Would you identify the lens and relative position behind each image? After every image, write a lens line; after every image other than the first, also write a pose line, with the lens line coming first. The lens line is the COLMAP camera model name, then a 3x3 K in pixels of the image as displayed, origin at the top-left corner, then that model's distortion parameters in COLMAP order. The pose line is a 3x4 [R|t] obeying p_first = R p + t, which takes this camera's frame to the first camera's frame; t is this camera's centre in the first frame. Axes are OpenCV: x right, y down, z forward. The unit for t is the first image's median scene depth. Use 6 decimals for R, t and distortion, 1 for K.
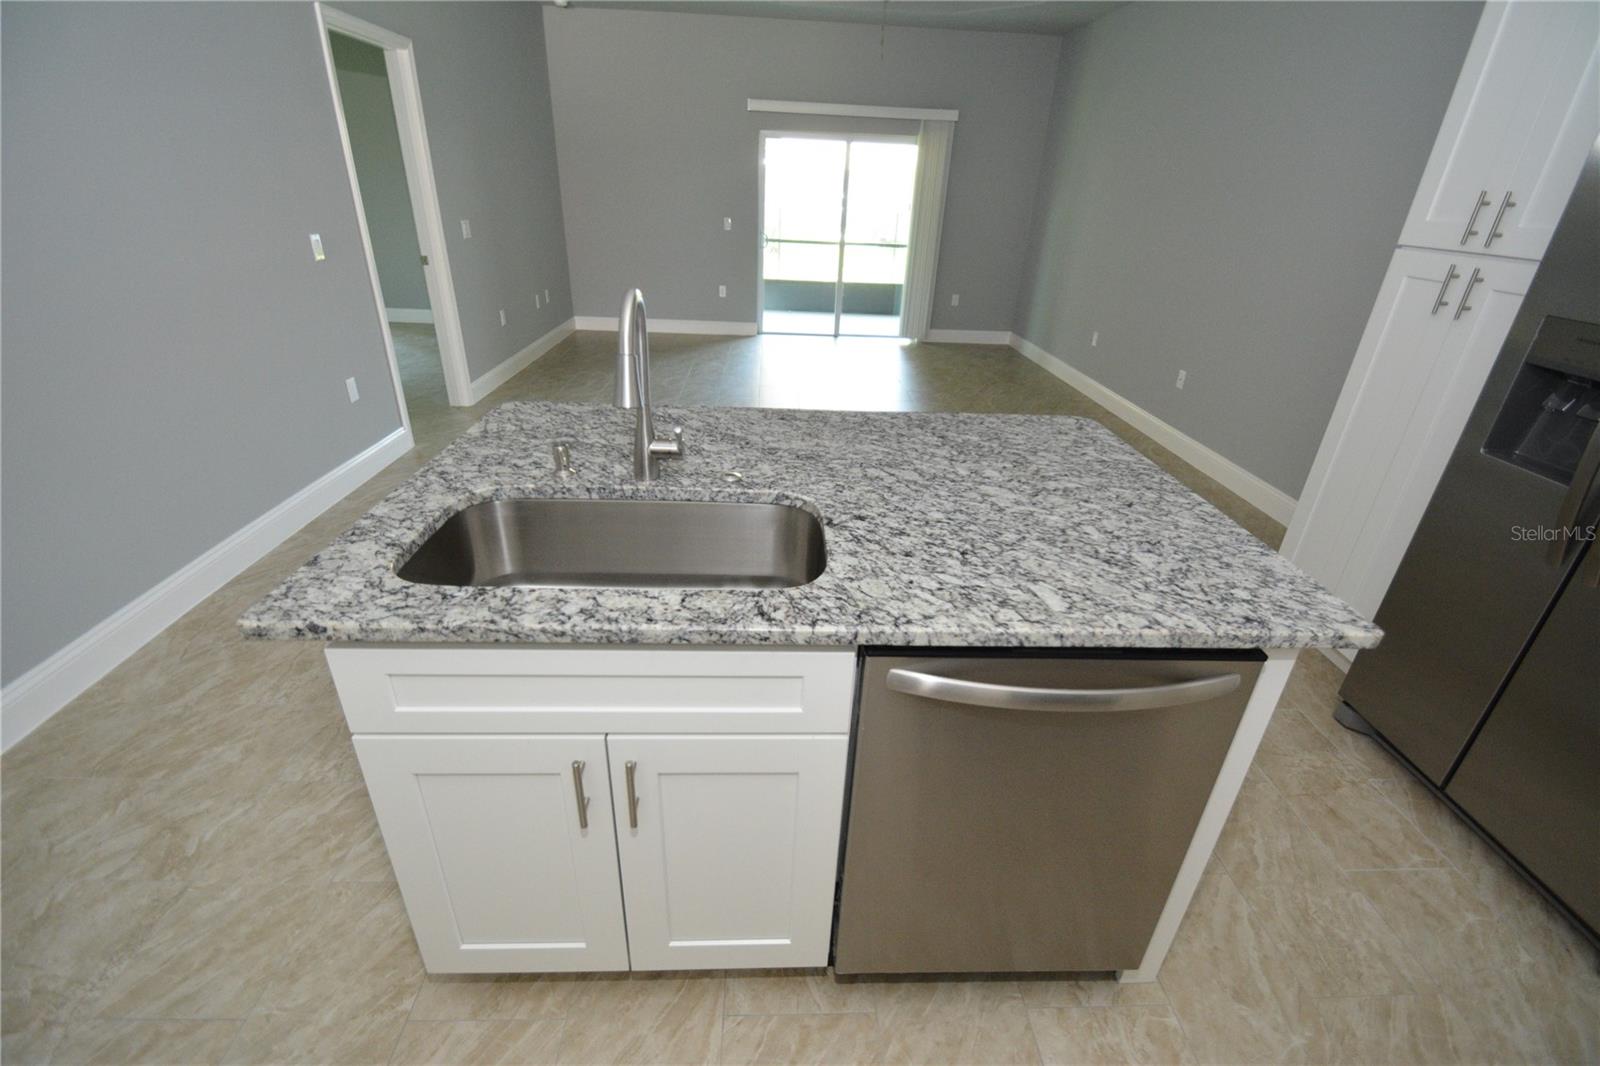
lens RADIAL K [[699.4, 0, 803.1], [0, 699.4, 536.0], [0, 0, 1]] dist [0.022576, -0.023052]
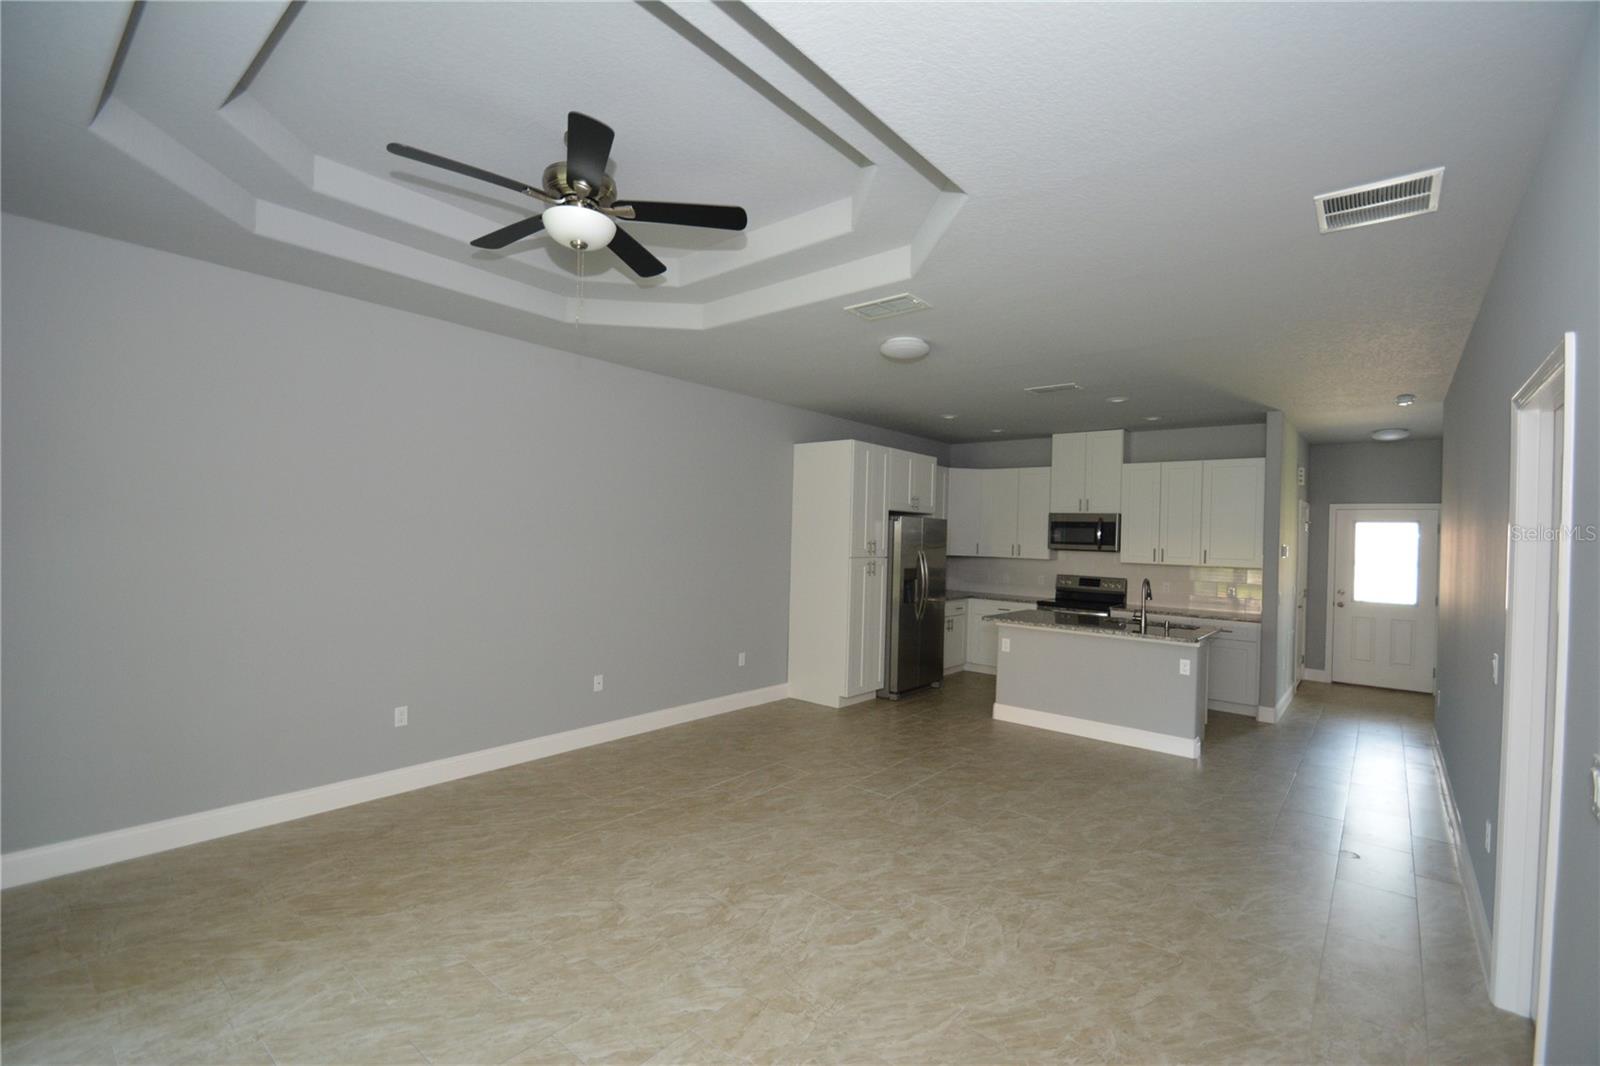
lens RADIAL K [[699.4, 0, 803.1], [0, 699.4, 536.0], [0, 0, 1]] dist [0.022576, -0.023052]
pose [[-0.741176, -0.063975, 0.668255, -1.277073], [0.244819, 0.901132, 0.357804, -2.190410], [-0.625077, 0.428798, -0.652235, 4.129335]]
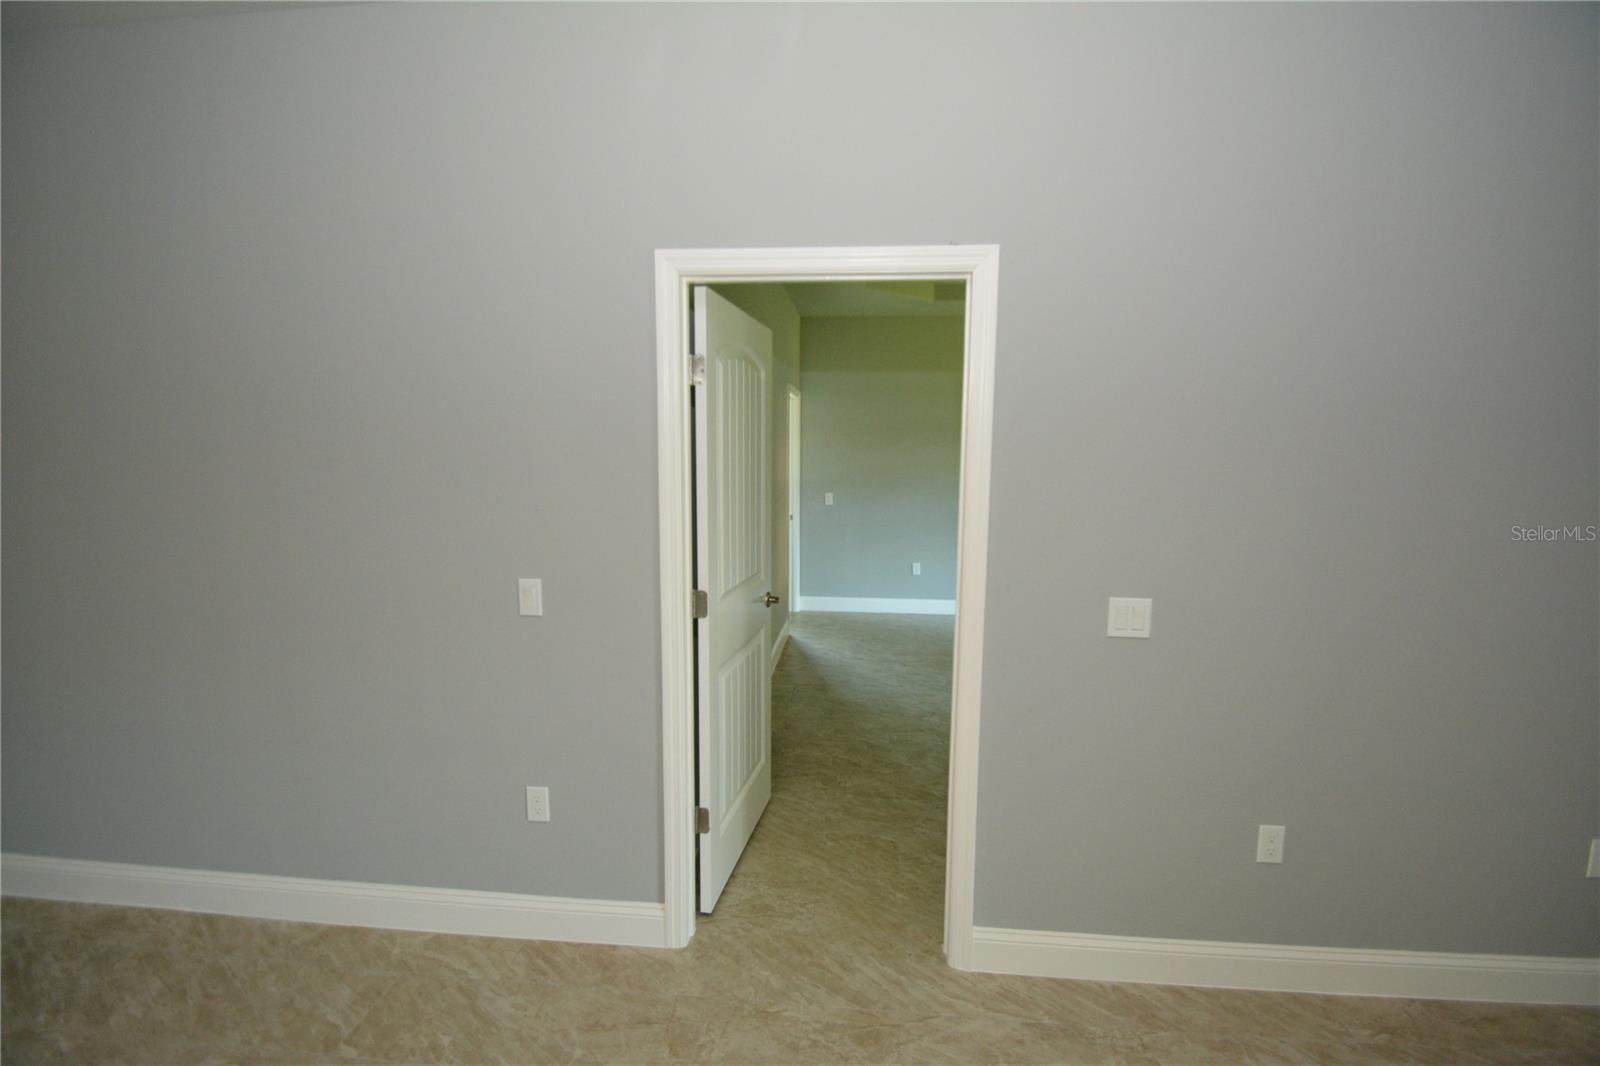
lens RADIAL K [[742.4, 0, 799.6], [0, 742.4, 535.8], [0, 0, 1]] dist [0.027480, -0.017649]
pose [[-0.122085, 0.080018, -0.989289, -0.063434], [-0.454762, 0.881452, 0.127416, -1.362801], [0.882206, 0.465446, -0.071223, 2.553156]]
